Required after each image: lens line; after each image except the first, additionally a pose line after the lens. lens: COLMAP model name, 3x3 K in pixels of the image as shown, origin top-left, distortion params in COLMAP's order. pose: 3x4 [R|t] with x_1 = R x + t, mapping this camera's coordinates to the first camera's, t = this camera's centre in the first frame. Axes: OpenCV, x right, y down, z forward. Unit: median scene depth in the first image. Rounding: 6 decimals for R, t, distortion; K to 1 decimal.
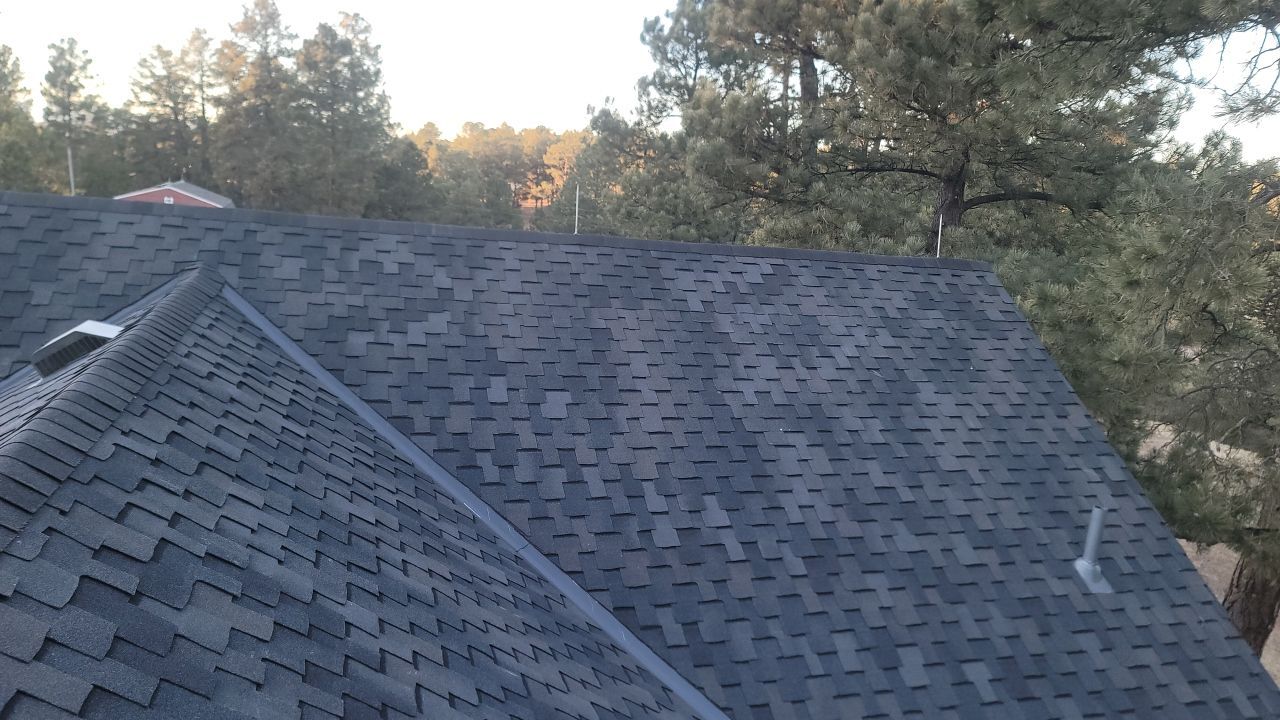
lens RADIAL K [[936.5, 0, 641.2], [0, 936.5, 379.4], [0, 0, 1]] dist [0.075677, -0.056945]
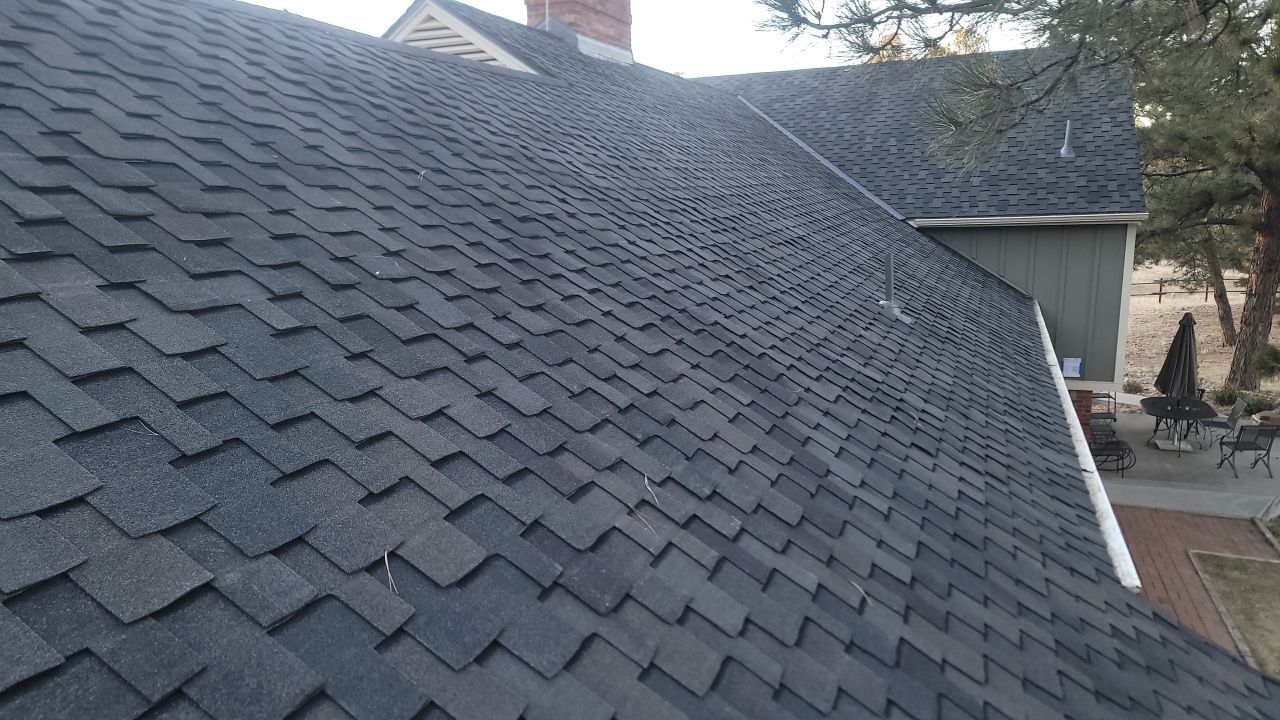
lens RADIAL K [[1042.4, 0, 657.3], [0, 1042.4, 356.3], [0, 0, 1]] dist [0.125999, 0.003607]
pose [[0.800190, -0.022753, -0.599315, 1.103917], [-0.031413, 0.996318, -0.079767, 0.841860], [0.598924, 0.082655, 0.796529, -1.408751]]
